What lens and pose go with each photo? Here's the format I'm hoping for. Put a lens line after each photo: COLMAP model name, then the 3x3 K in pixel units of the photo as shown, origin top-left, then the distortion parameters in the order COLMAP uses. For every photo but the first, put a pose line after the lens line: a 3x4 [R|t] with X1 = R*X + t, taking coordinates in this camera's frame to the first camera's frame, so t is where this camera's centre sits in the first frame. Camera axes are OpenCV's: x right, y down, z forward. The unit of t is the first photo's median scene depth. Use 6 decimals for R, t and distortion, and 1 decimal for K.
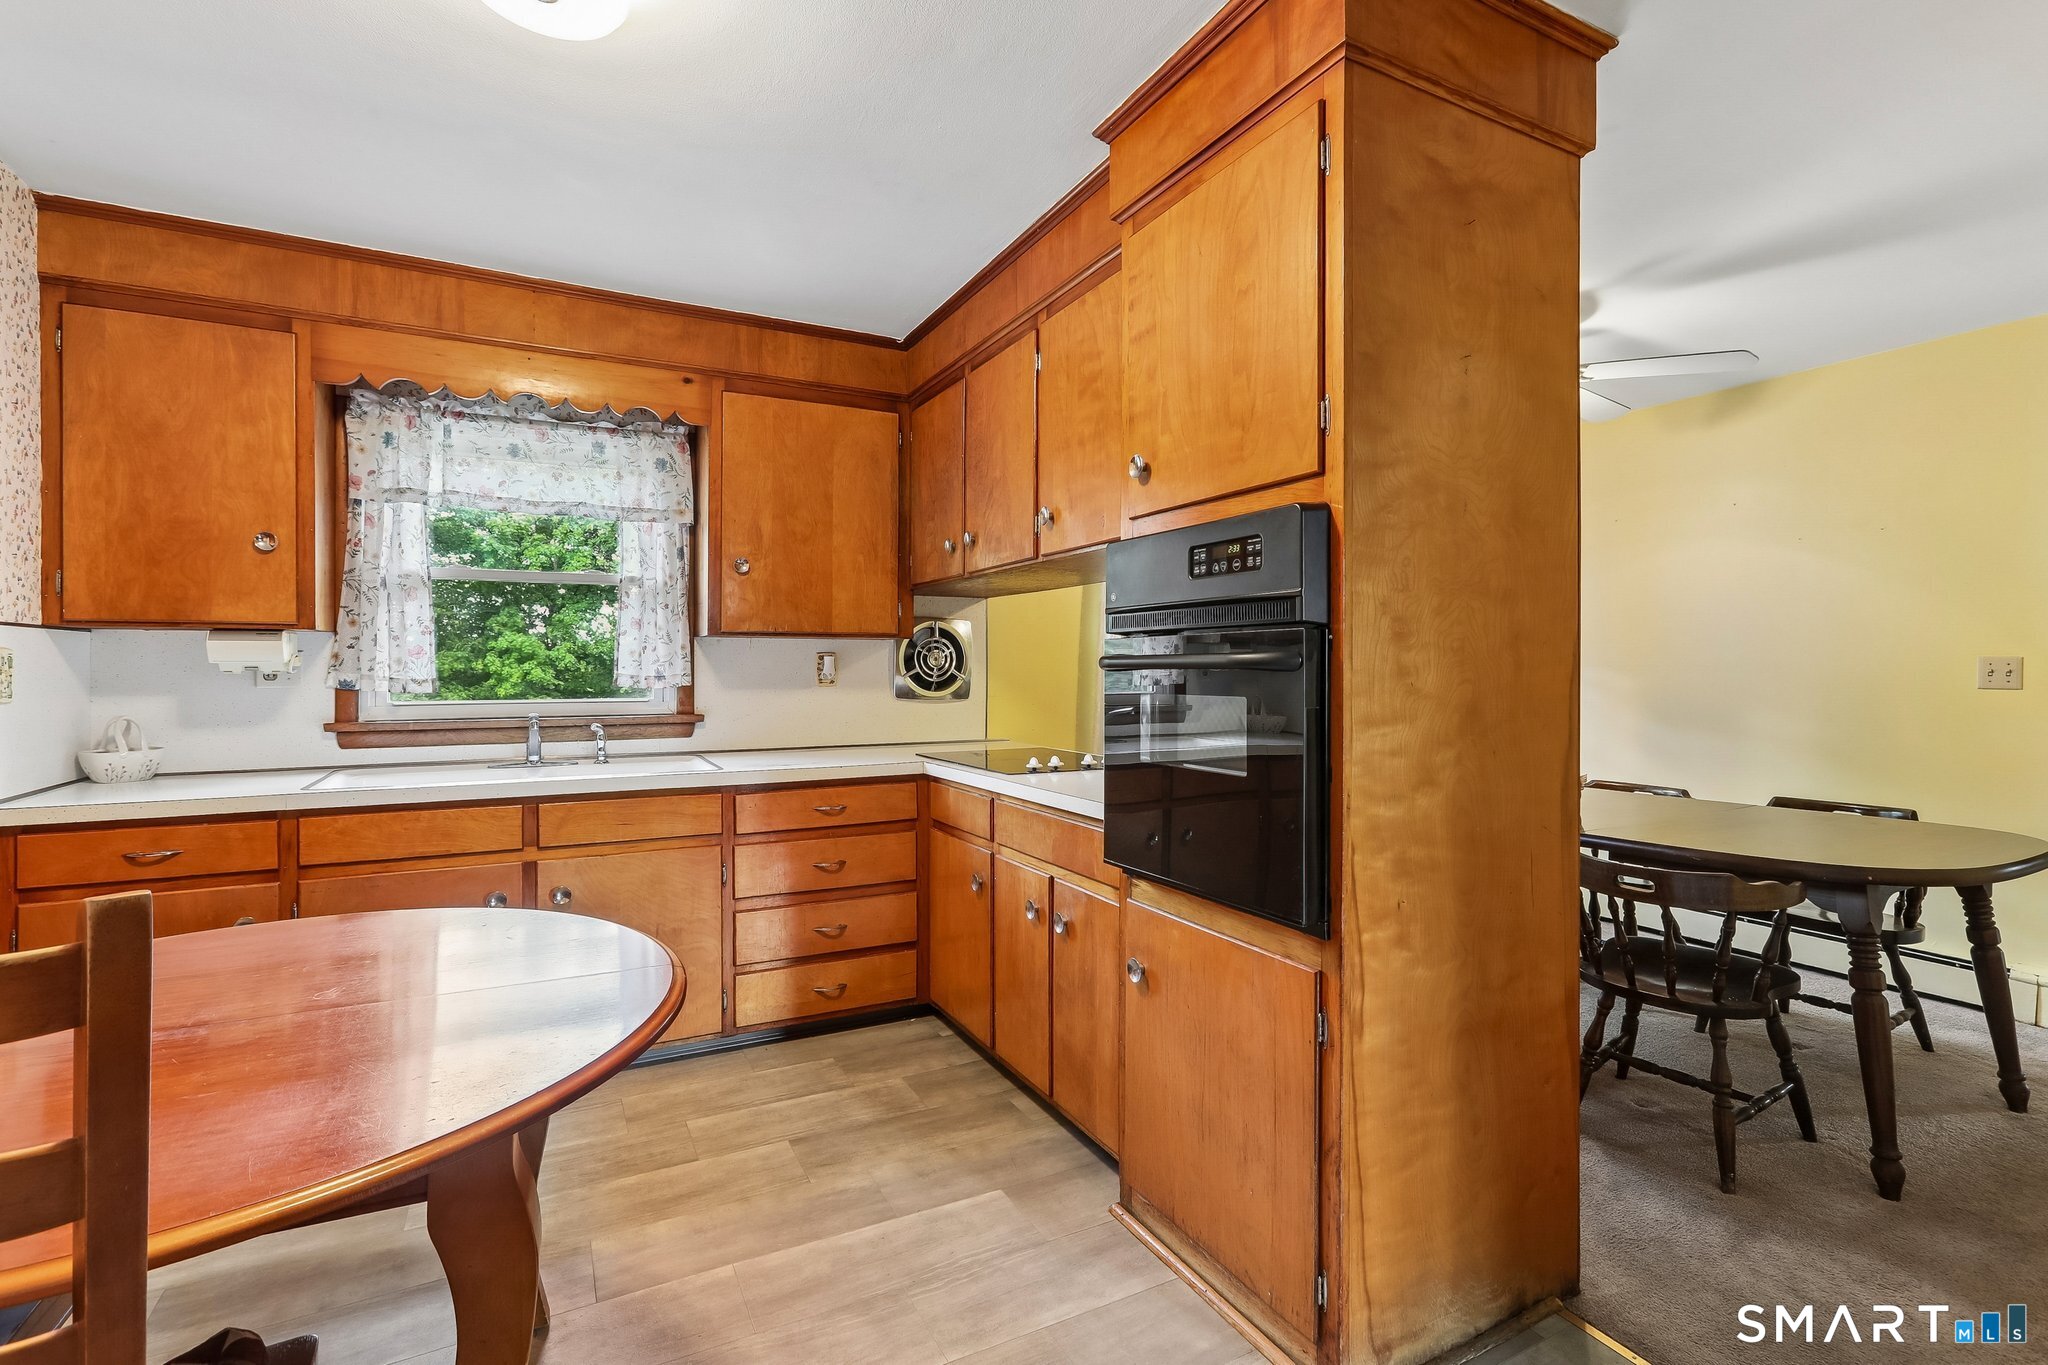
lens RADIAL K [[954.0, 0, 1031.6], [0, 954.0, 660.8], [0, 0, 1]] dist [-0.020656, 0.018772]
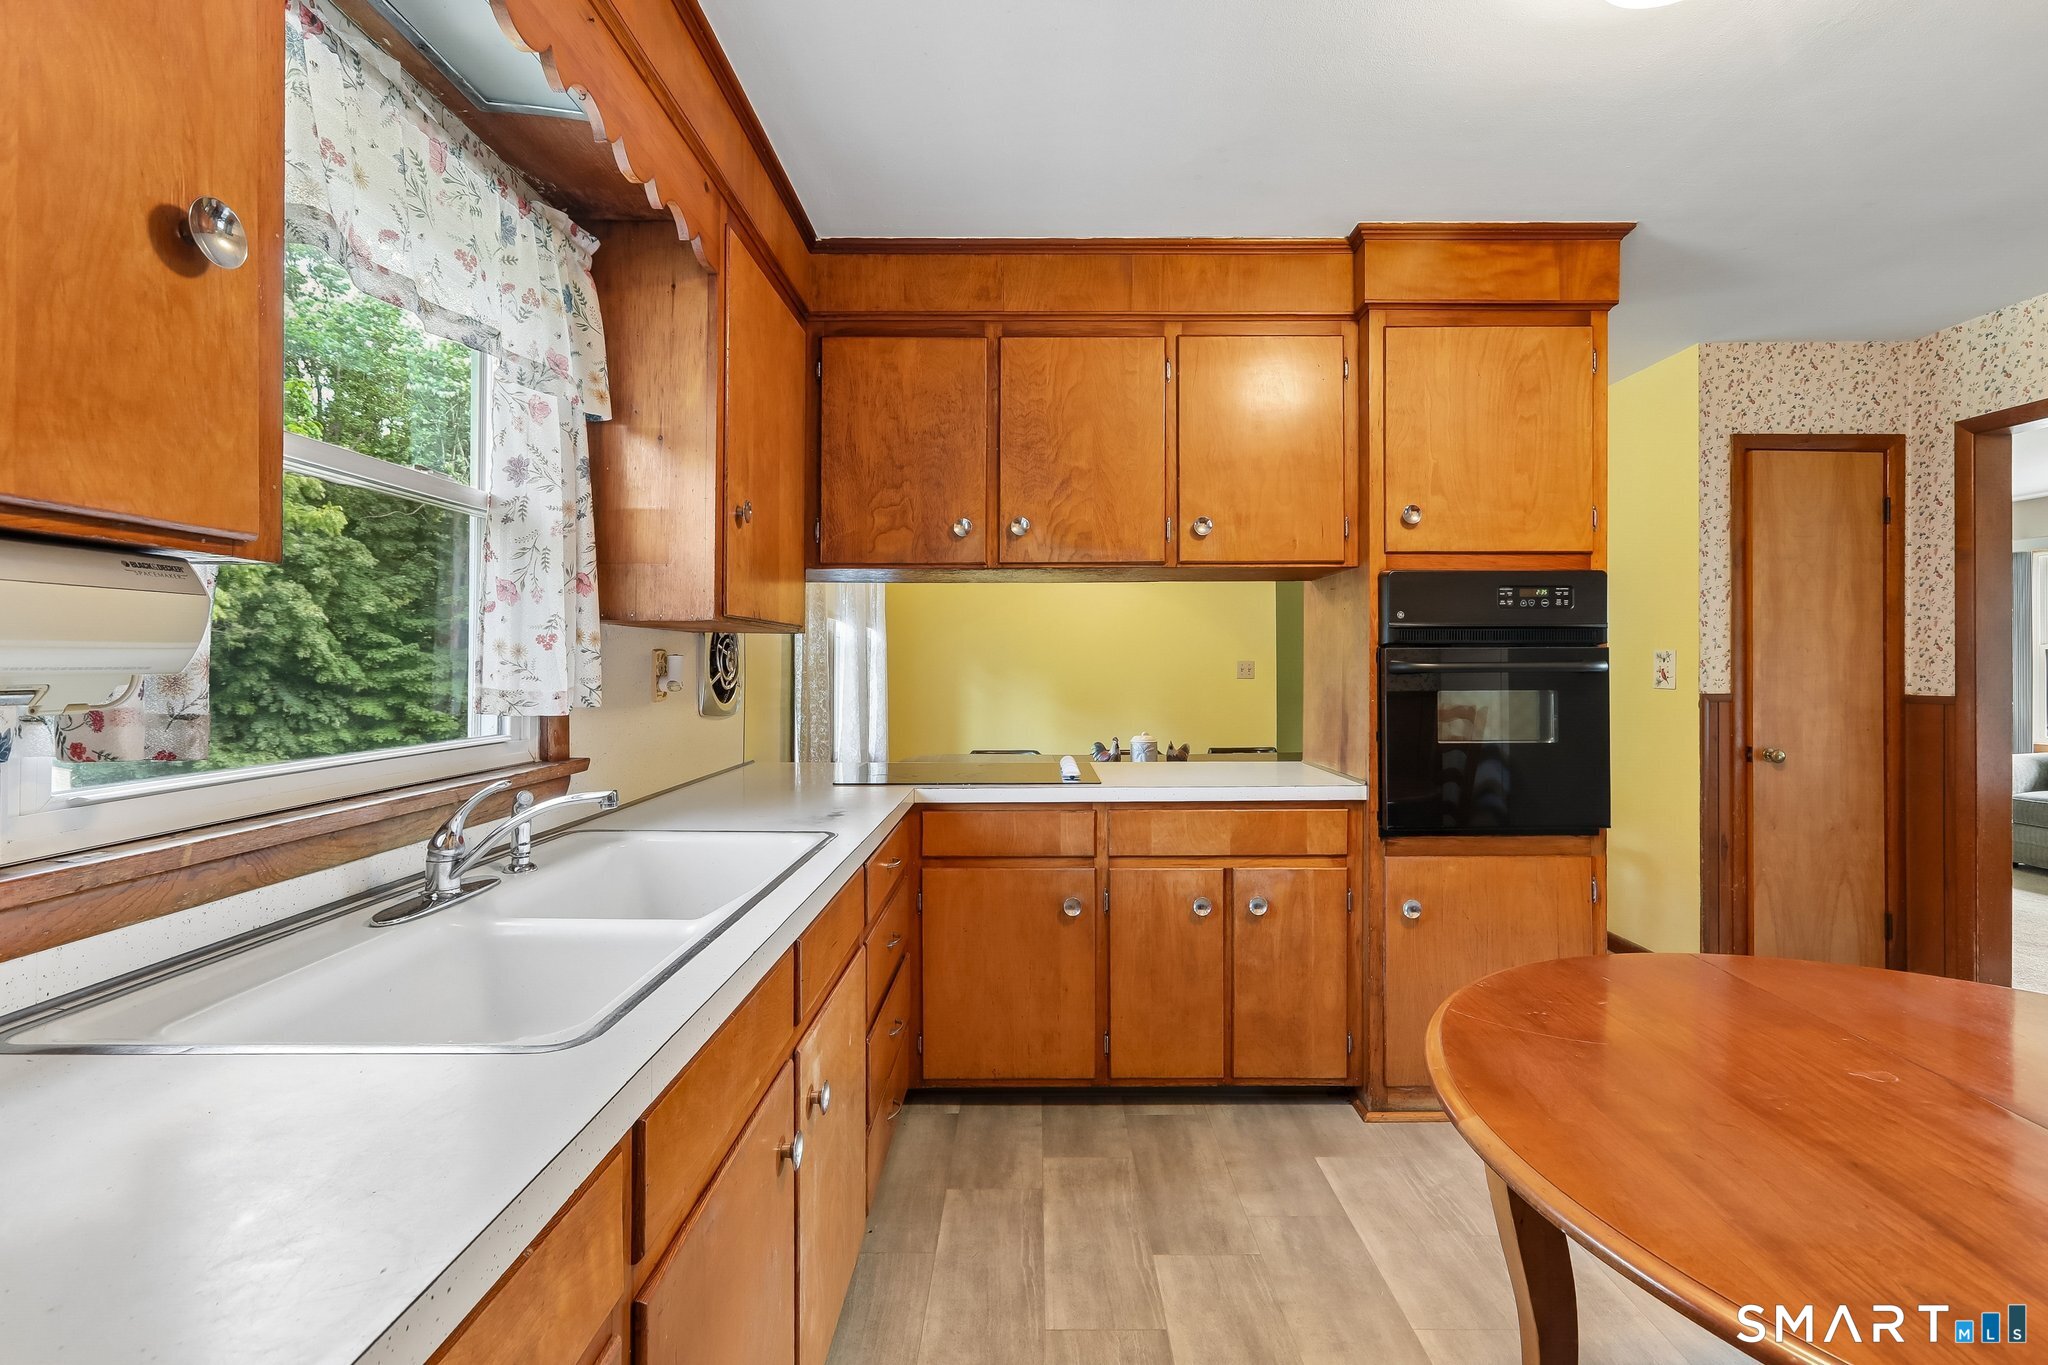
lens RADIAL K [[930.1, 0, 1044.9], [0, 930.1, 661.0], [0, 0, 1]] dist [-0.005430, 0.014093]
pose [[0.458586, 0.002495, 0.888647, -0.913832], [-0.002903, 0.999995, -0.001309, -0.003201], [-0.888645, -0.001979, 0.458591, 0.648200]]
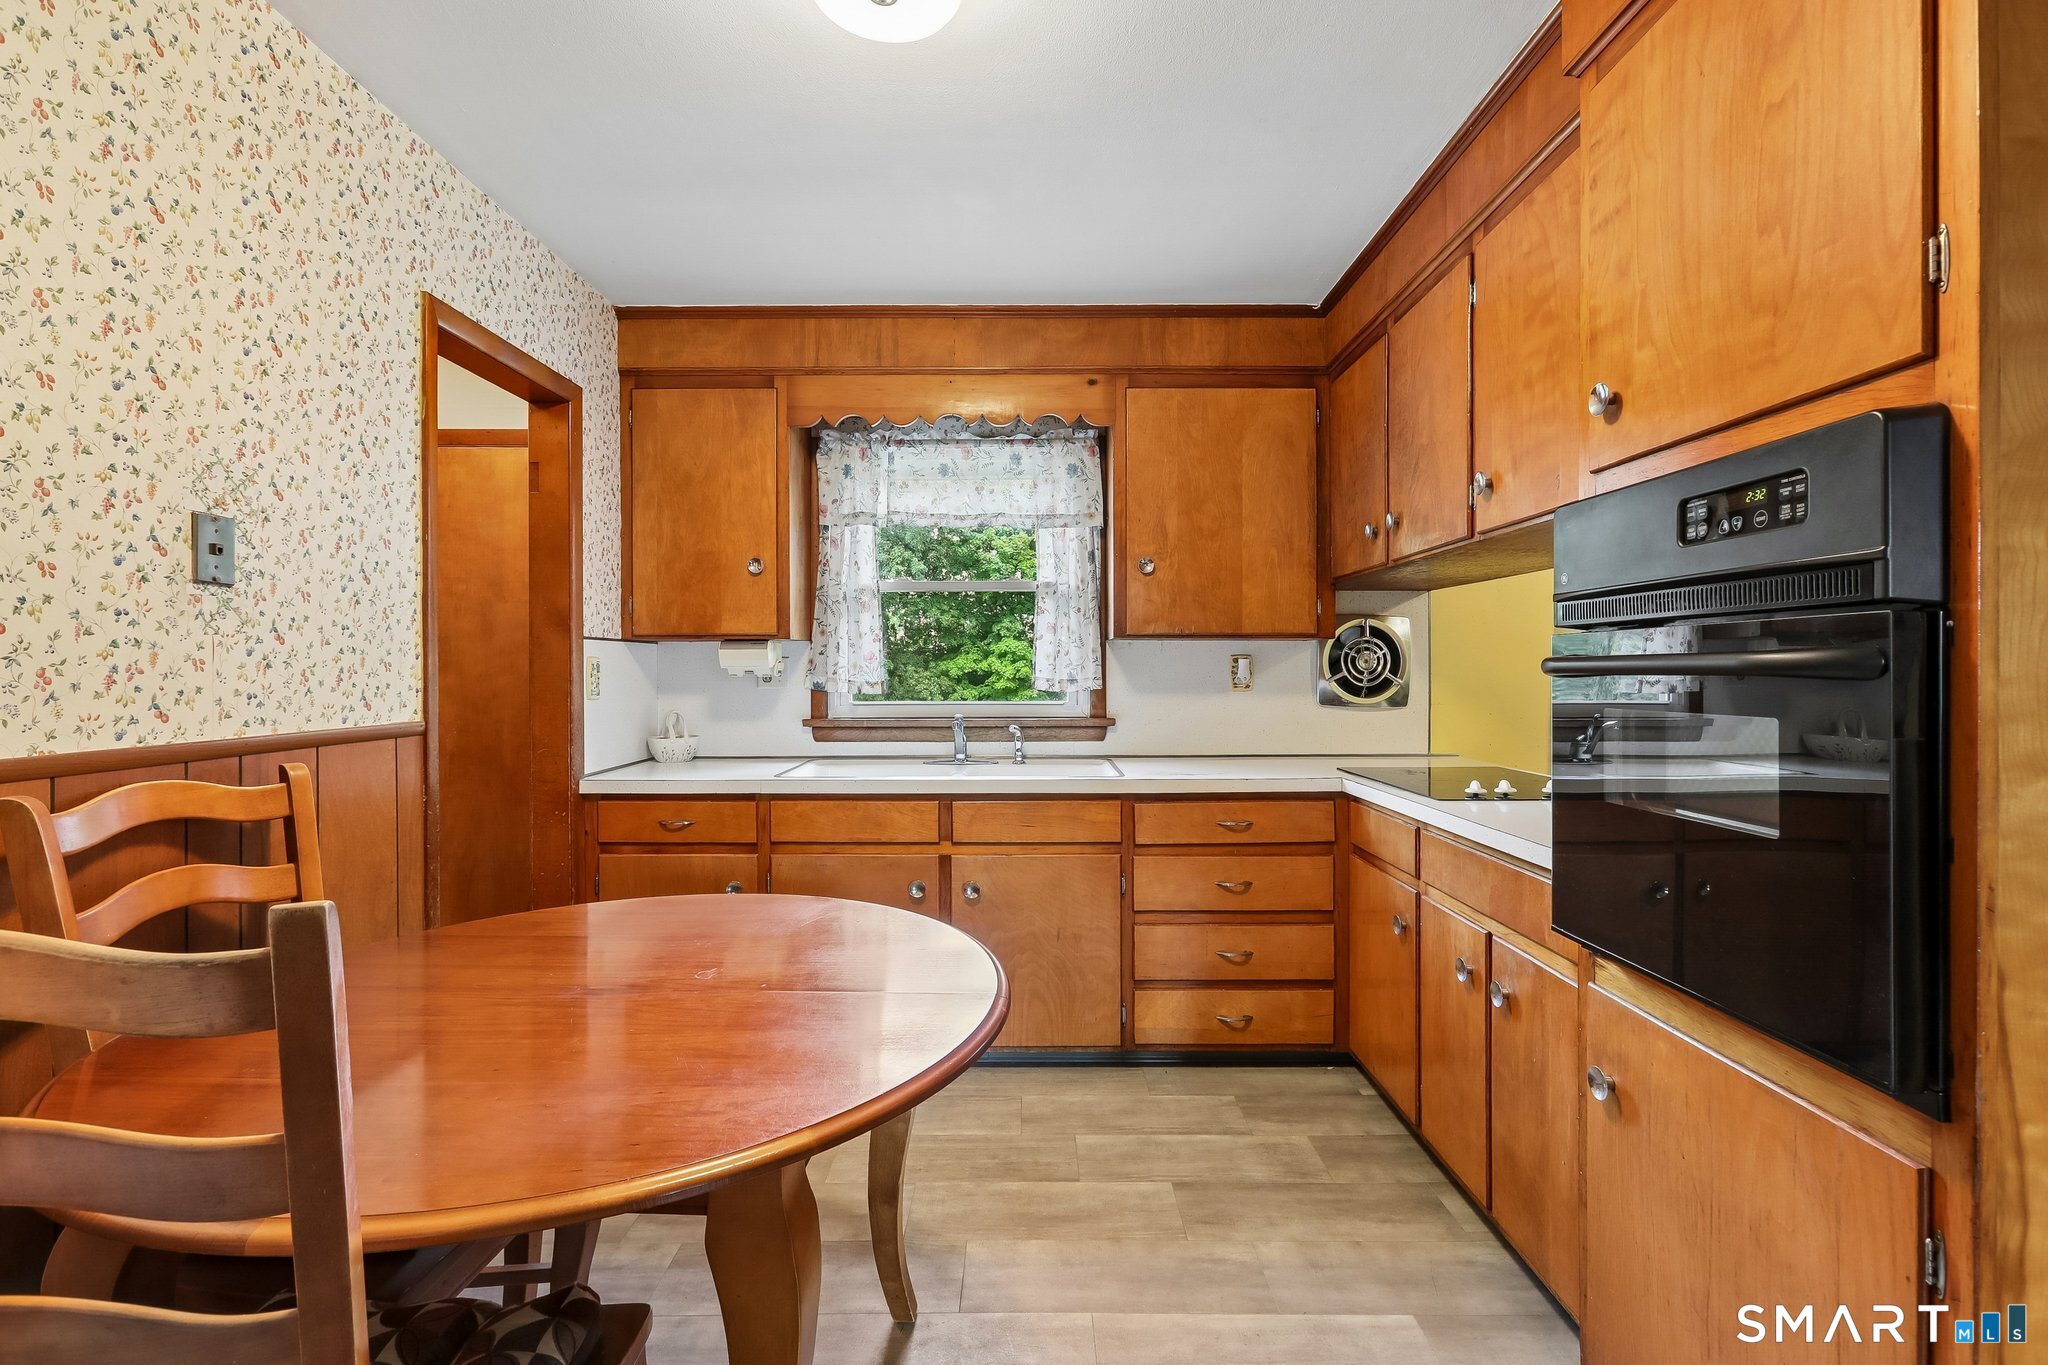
lens RADIAL K [[944.8, 0, 1023.7], [0, 944.8, 666.8], [0, 0, 1]] dist [-0.011870, 0.011533]
pose [[0.883134, -0.002638, -0.469113, 0.043664], [0.004542, 0.999985, 0.002926, -0.001038], [0.469099, -0.004715, 0.883133, 0.111140]]
